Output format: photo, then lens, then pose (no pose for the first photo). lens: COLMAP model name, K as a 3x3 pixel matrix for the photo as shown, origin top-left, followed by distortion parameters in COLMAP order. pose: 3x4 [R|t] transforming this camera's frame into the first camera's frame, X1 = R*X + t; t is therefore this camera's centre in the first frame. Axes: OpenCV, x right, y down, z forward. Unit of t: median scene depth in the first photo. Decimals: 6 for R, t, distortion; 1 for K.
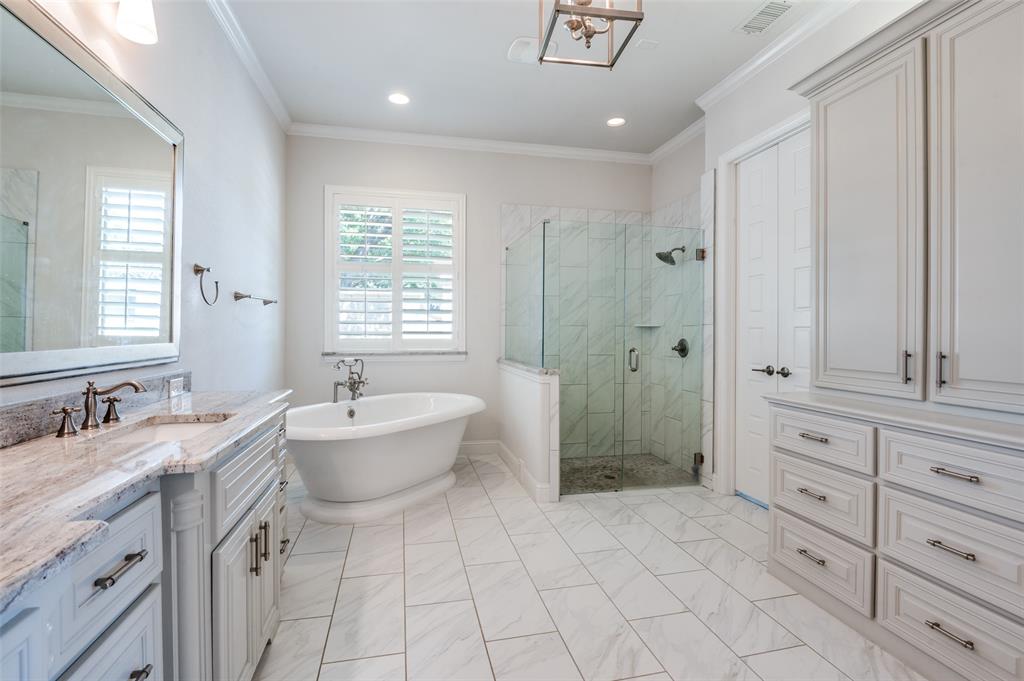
lens RADIAL K [[469.3, 0, 508.8], [0, 469.3, 336.2], [0, 0, 1]] dist [-0.002458, -0.002223]
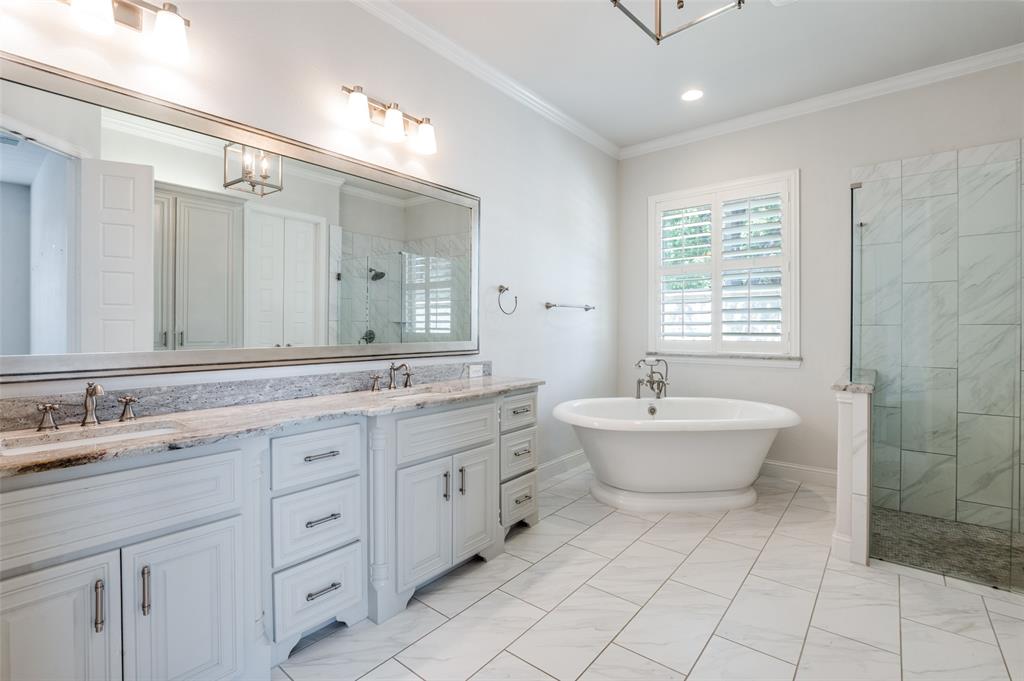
lens RADIAL K [[469.3, 0, 511.7], [0, 469.3, 334.4], [0, 0, 1]] dist [-0.002458, -0.002223]
pose [[0.621320, 0.003836, -0.783547, 0.294286], [-0.007188, 0.999974, -0.000804, -0.003444], [0.783524, 0.006132, 0.621331, 0.097524]]
